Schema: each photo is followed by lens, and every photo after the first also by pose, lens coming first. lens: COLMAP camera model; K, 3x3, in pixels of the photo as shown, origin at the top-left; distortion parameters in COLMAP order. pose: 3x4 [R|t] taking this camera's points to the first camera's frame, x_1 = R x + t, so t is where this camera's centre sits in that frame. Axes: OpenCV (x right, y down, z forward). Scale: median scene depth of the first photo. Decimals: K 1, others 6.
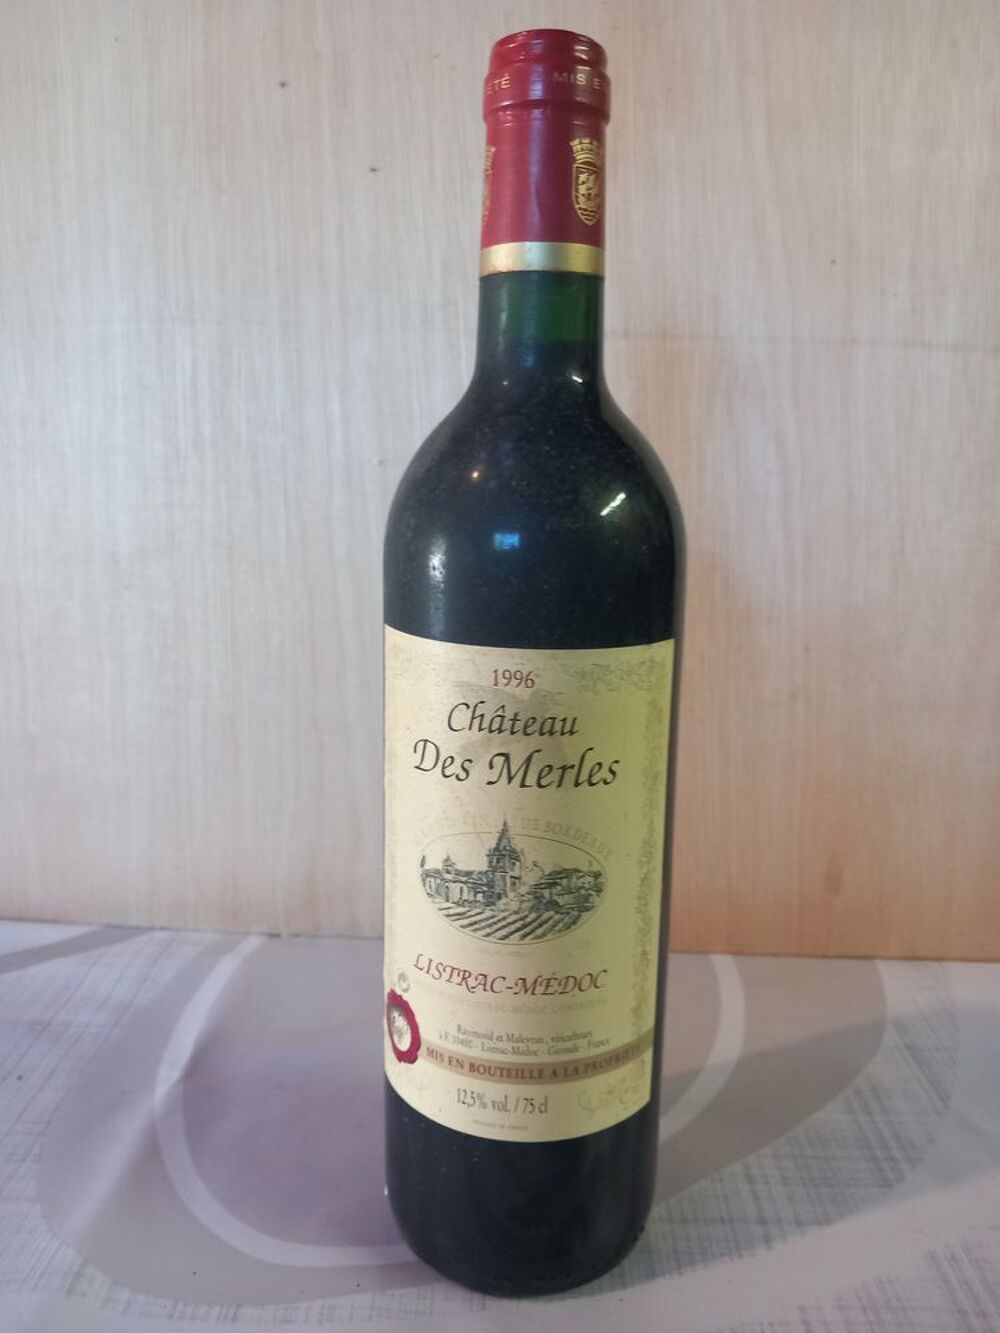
lens RADIAL K [[1077.7, 0, 508.0], [0, 1077.7, 665.6], [0, 0, 1]] dist [-0.000898, -0.009731]
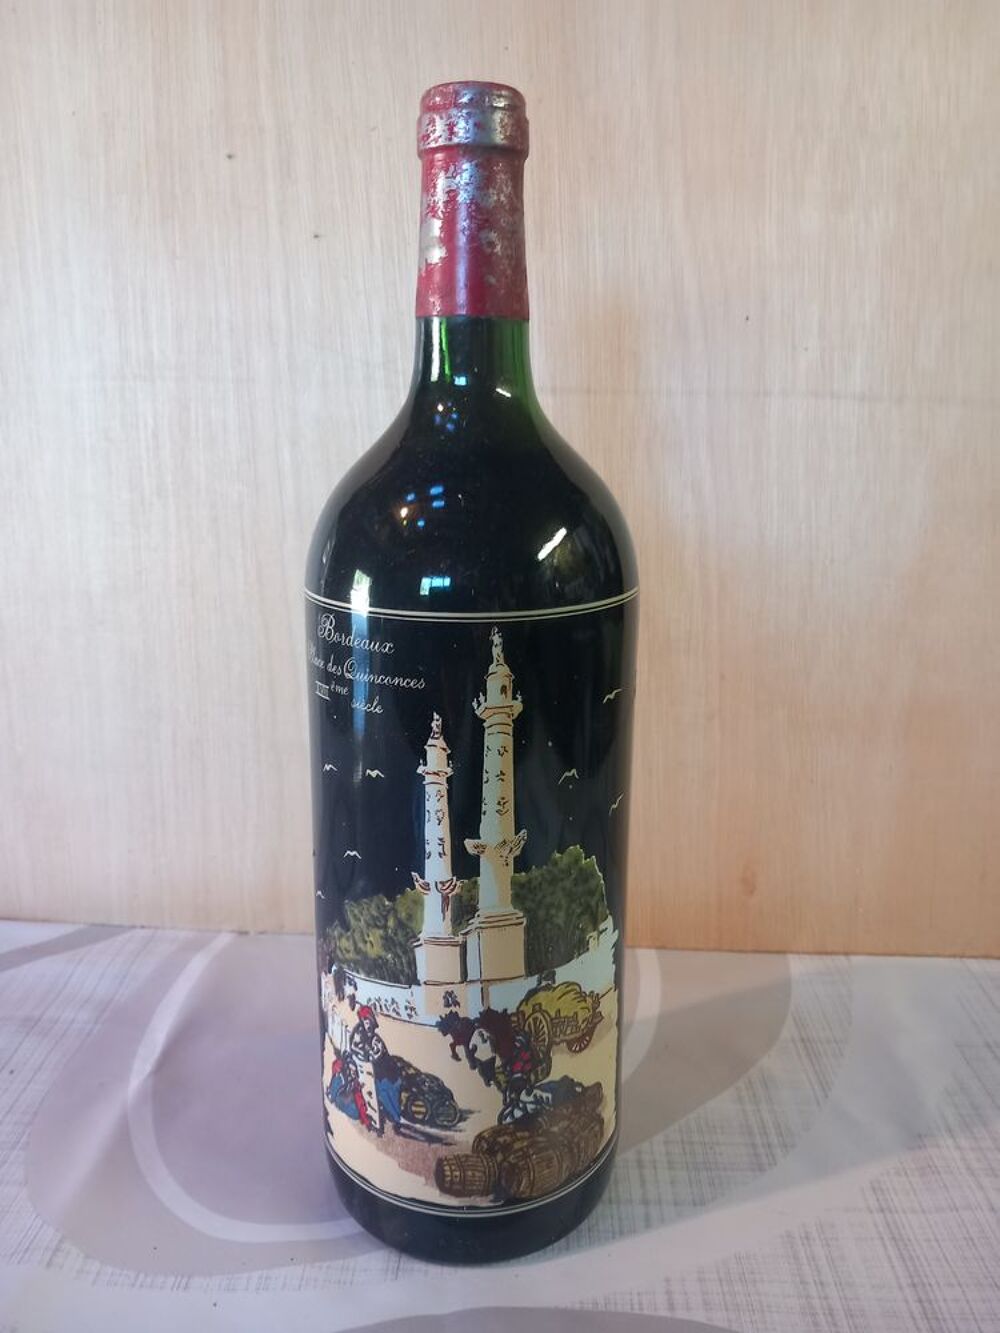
lens RADIAL K [[1075.4, 0, 500.0], [0, 1075.4, 666.5], [0, 0, 1]] dist [-0.008441, -0.000481]
pose [[0.999848, -0.007648, -0.015681, 0.074656], [0.008448, 0.998631, 0.051622, -0.088152], [0.015265, -0.051747, 0.998544, -0.092788]]
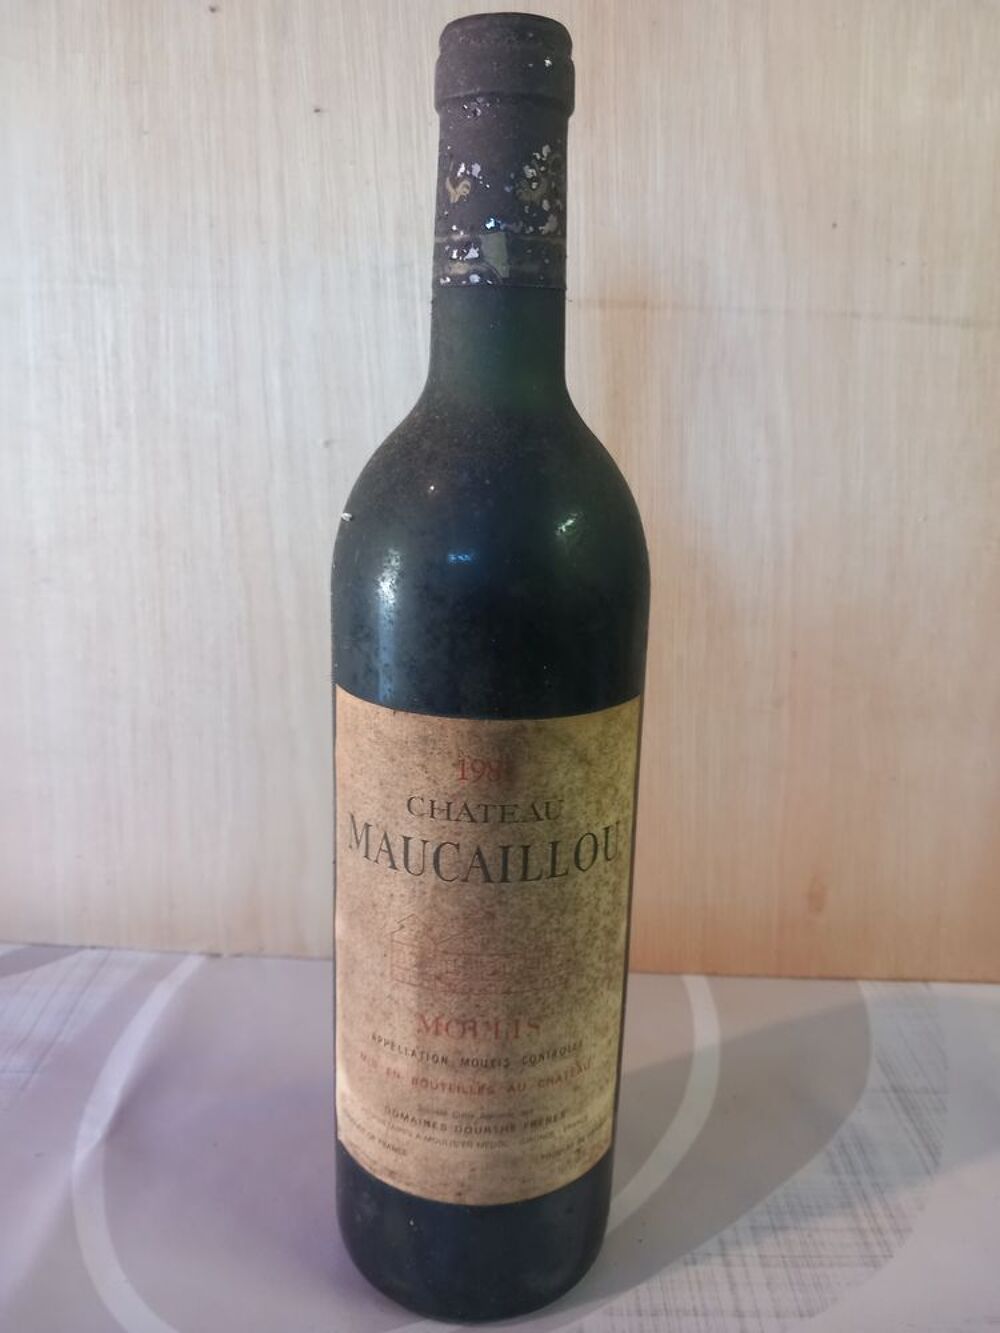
lens RADIAL K [[1083.5, 0, 504.8], [0, 1083.5, 665.2], [0, 0, 1]] dist [-0.012566, 0.001169]
pose [[0.999670, 0.004385, 0.025299, 0.008707], [-0.005842, 0.998312, 0.057792, -0.060984], [-0.025003, -0.057920, 0.998008, 0.090896]]
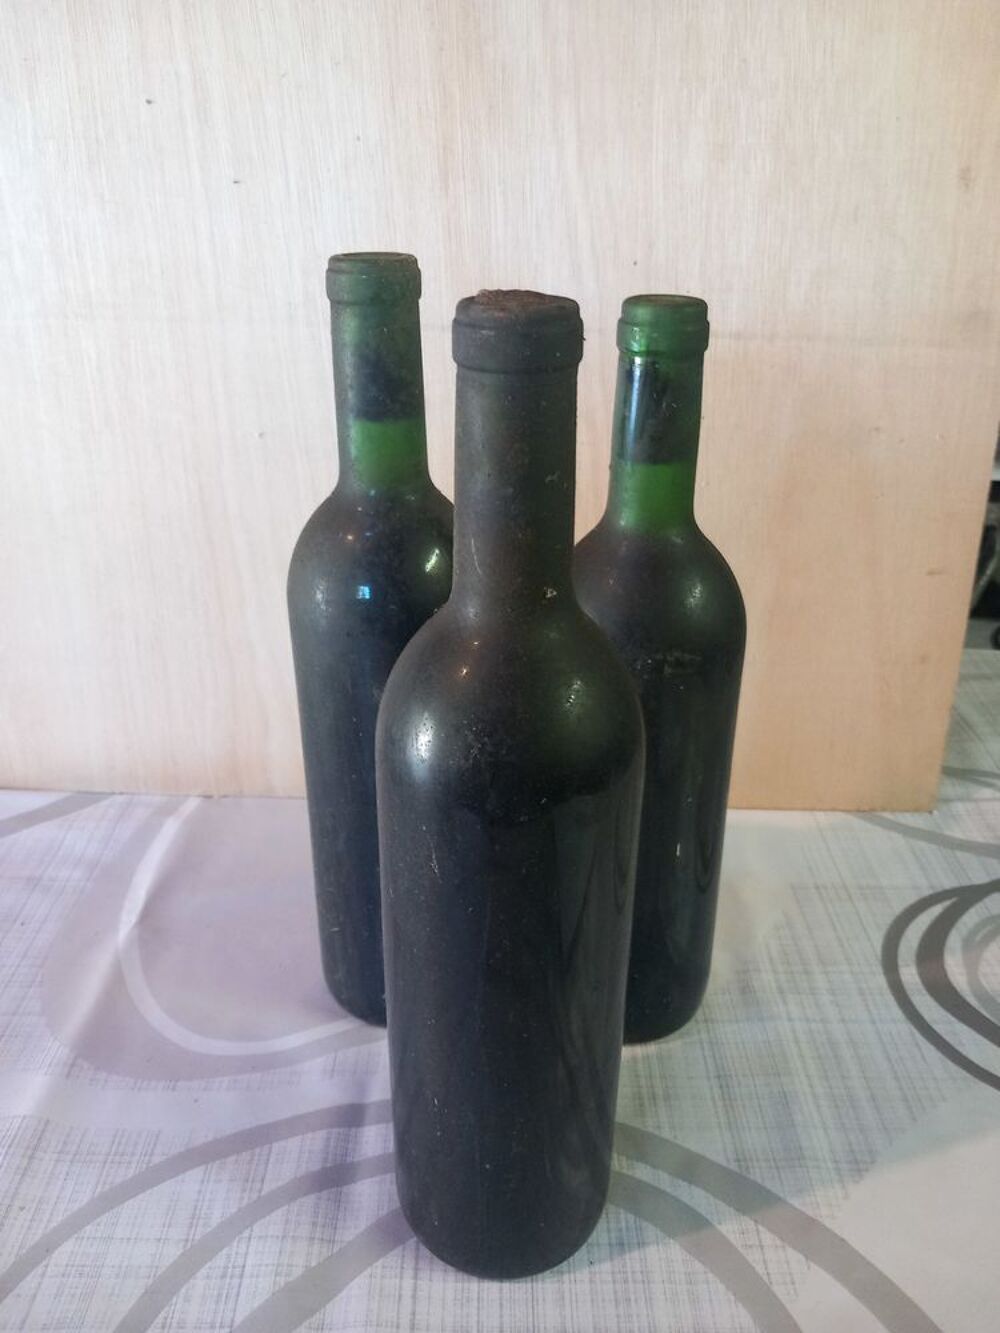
lens RADIAL K [[1083.5, 0, 504.8], [0, 1083.5, 665.2], [0, 0, 1]] dist [-0.012566, 0.001169]
pose [[0.999844, -0.015771, 0.007940, 0.150319], [0.013319, 0.968874, 0.247197, -0.250454], [-0.011592, -0.247052, 0.968933, -0.257608]]
